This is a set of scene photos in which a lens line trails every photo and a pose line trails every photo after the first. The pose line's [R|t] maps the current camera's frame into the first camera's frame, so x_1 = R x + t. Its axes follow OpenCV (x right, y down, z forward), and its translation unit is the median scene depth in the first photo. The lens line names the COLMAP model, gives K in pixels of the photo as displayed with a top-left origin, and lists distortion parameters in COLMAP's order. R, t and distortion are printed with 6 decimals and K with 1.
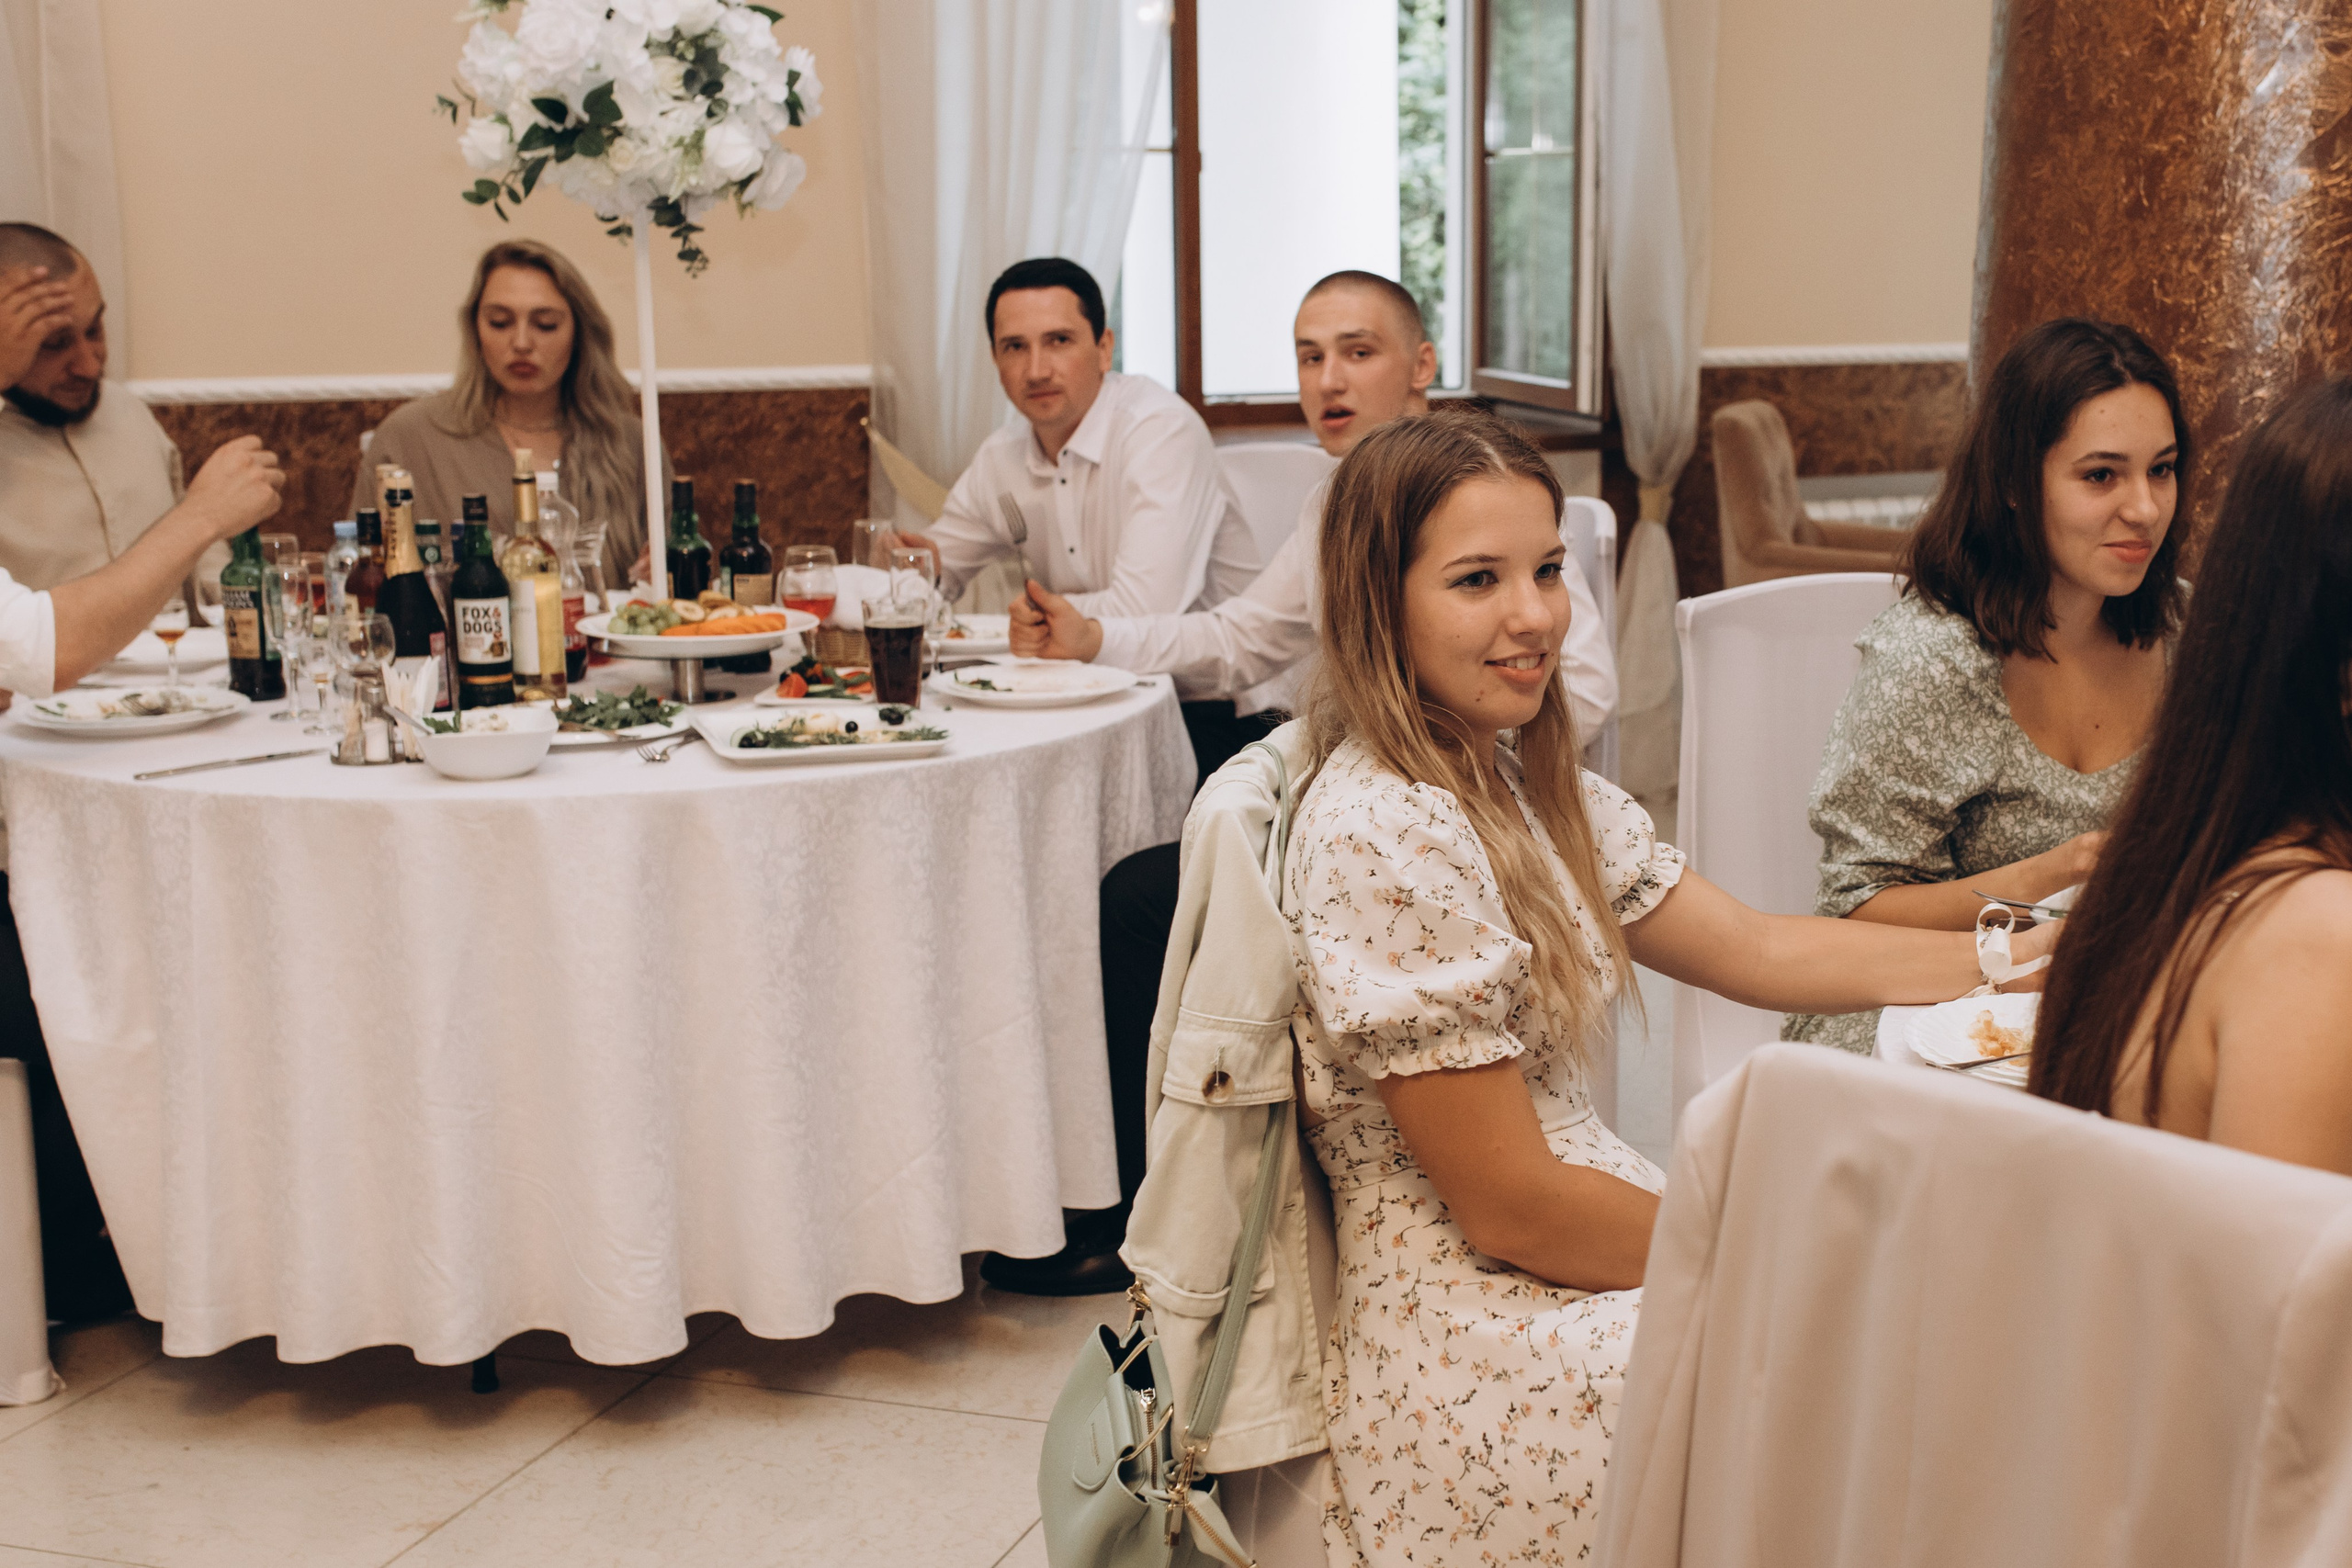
lens RADIAL K [[2895.0, 0, 1565.2], [0, 2895.0, 822.5], [0, 0, 1]] dist [-0.007735, -0.005212]
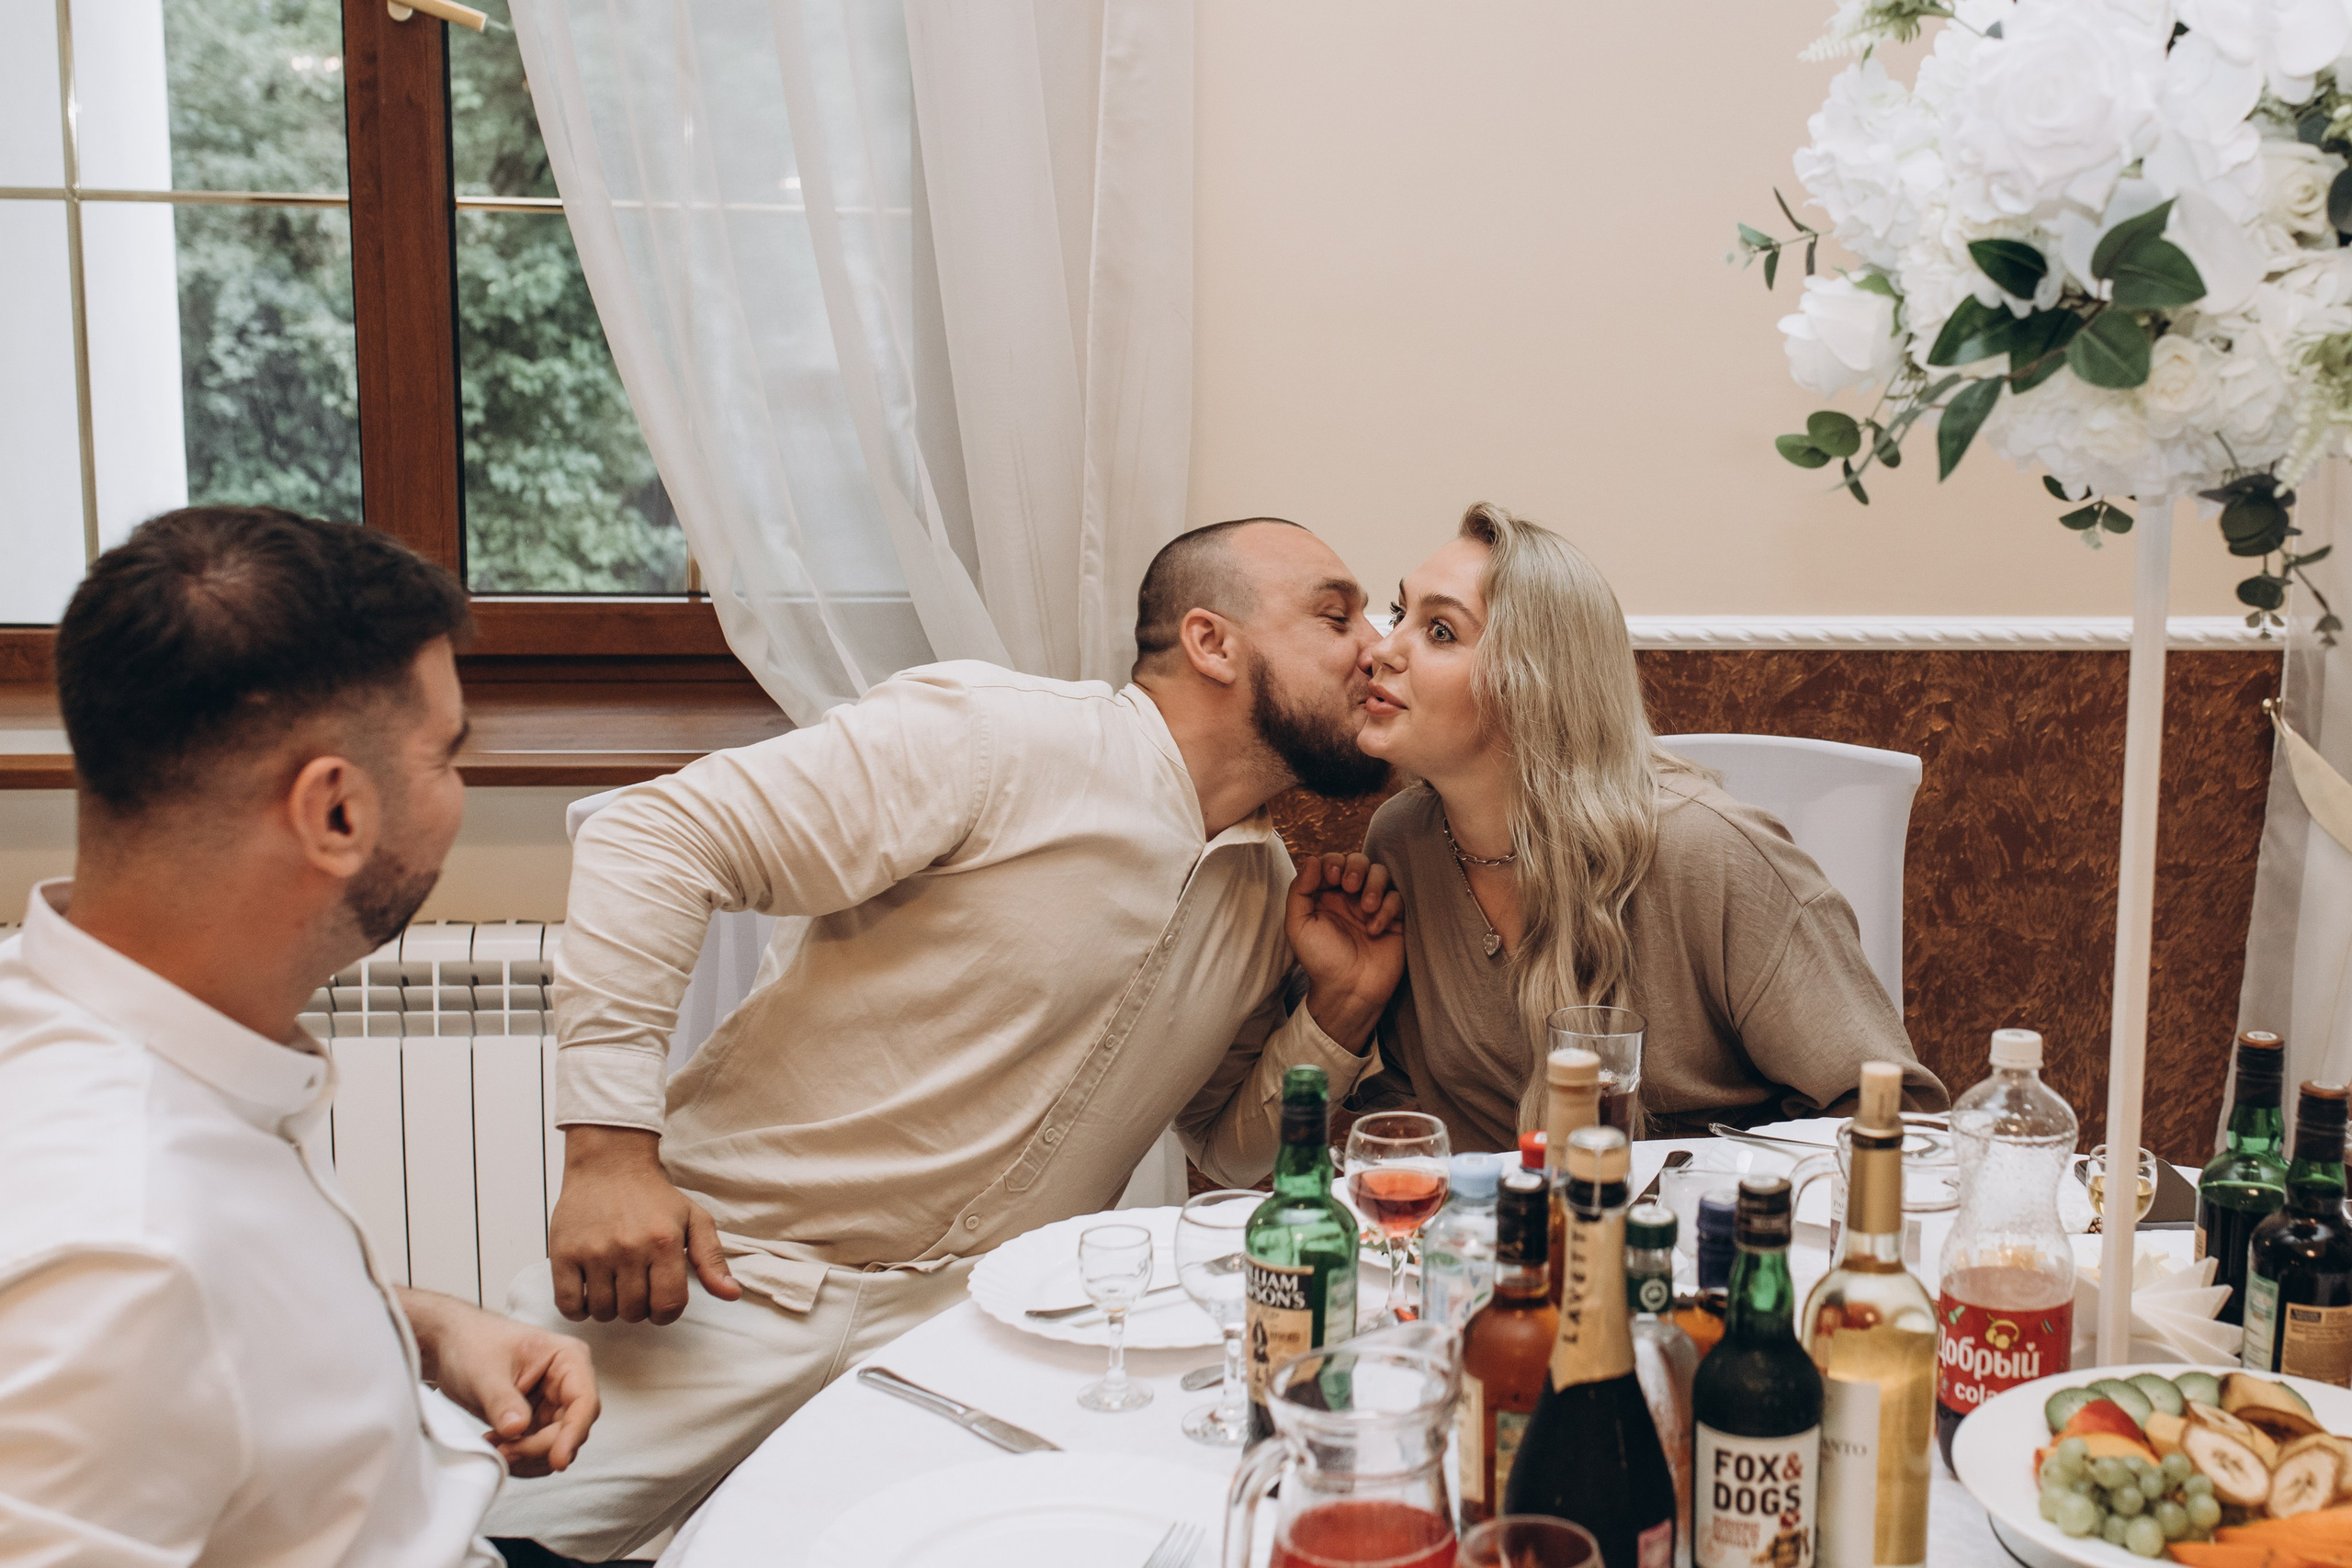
lens RADIAL K [[2895.0, 0, 1565.2], [0, 2895.0, 822.5], [0, 0, 1]] dist [-0.007735, -0.005212]
pose [[0.929705, 0.078040, -0.359941, -0.253398], [-0.084533, 0.996418, -0.002307, -0.159682], [0.358472, 0.032572, 0.932972, 0.587090]]
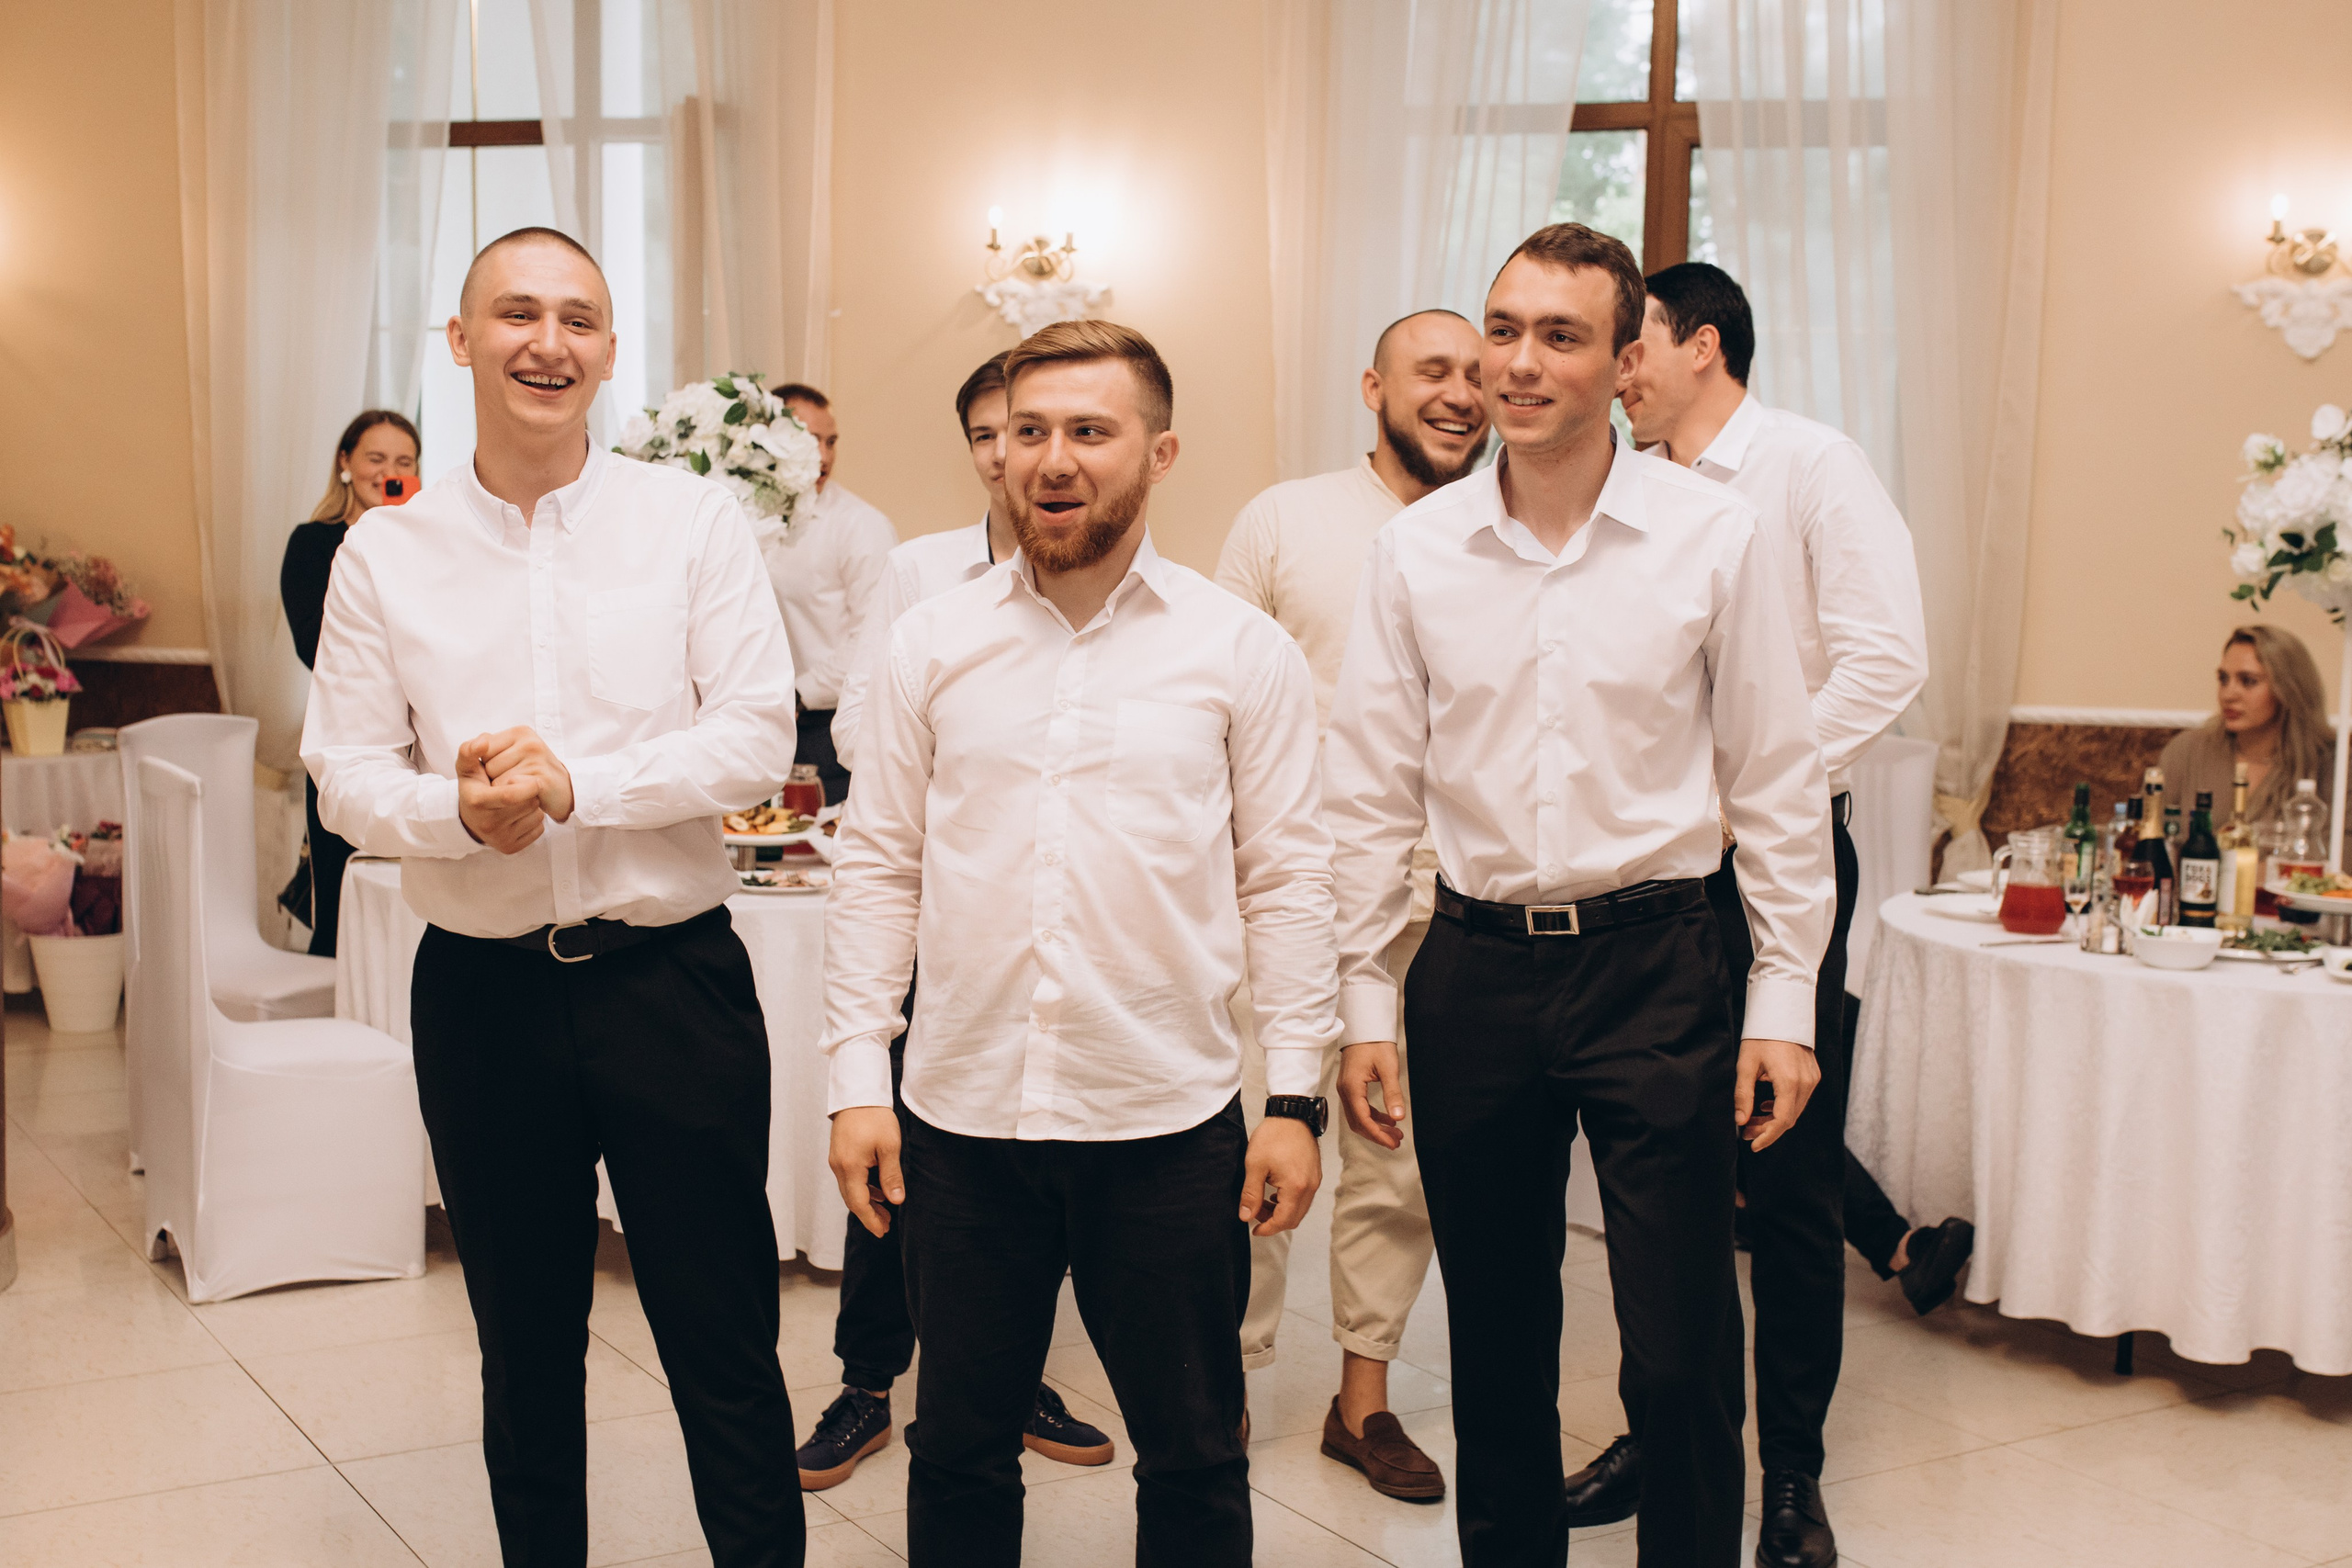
lens RADIAL K [[2874.9, 0, 1173.7], [0, 2874.9, 862.6], [0, 0, 1]] dist [-0.004328, 0.016549]
pose [[0.715586, 0.084986, -0.693335, 0.277116], [-0.155215, 0.987103, -0.039201, 0.064845], [0.681061, 0.135668, 0.719548, -0.434380]]
